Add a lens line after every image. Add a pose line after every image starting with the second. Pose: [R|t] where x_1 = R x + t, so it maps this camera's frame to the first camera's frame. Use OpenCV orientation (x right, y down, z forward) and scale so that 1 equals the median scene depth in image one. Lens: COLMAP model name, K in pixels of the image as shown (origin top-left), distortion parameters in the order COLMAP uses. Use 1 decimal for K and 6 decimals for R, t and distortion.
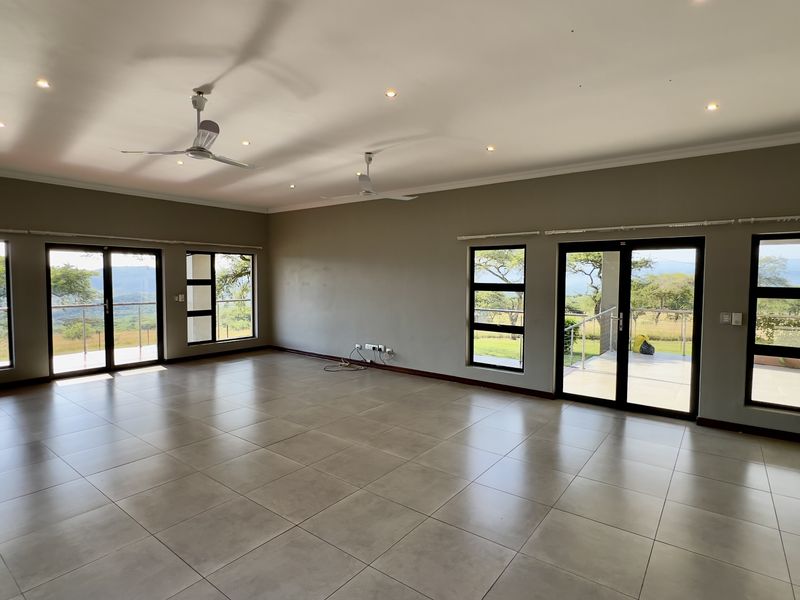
lens RADIAL K [[430.2, 0, 395.9], [0, 430.2, 297.5], [0, 0, 1]] dist [-0.000926, 0.000799]
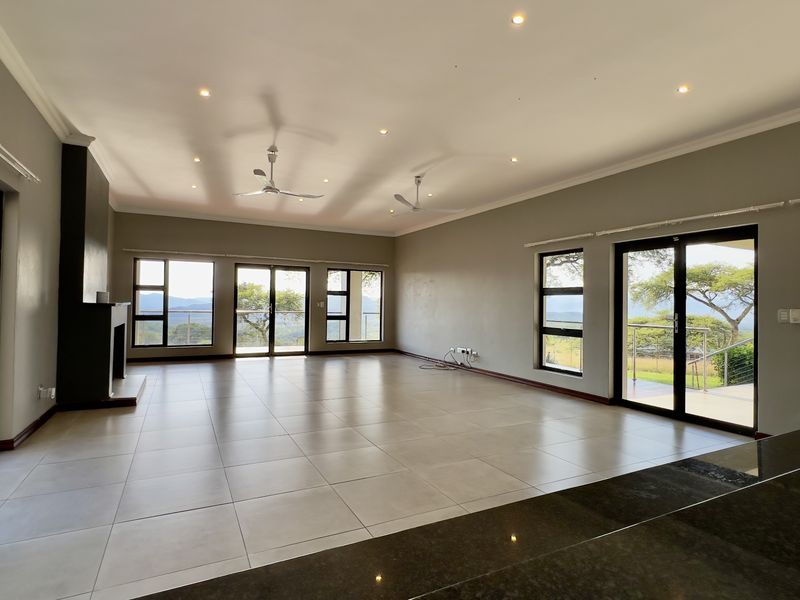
lens RADIAL K [[430.2, 0, 395.9], [0, 430.2, 297.5], [0, 0, 1]] dist [-0.000926, 0.000799]
pose [[0.902187, 0.001787, -0.431341, 0.284994], [-0.030664, 0.997727, -0.060003, 0.056402], [0.430254, 0.067361, 0.900191, -0.070519]]
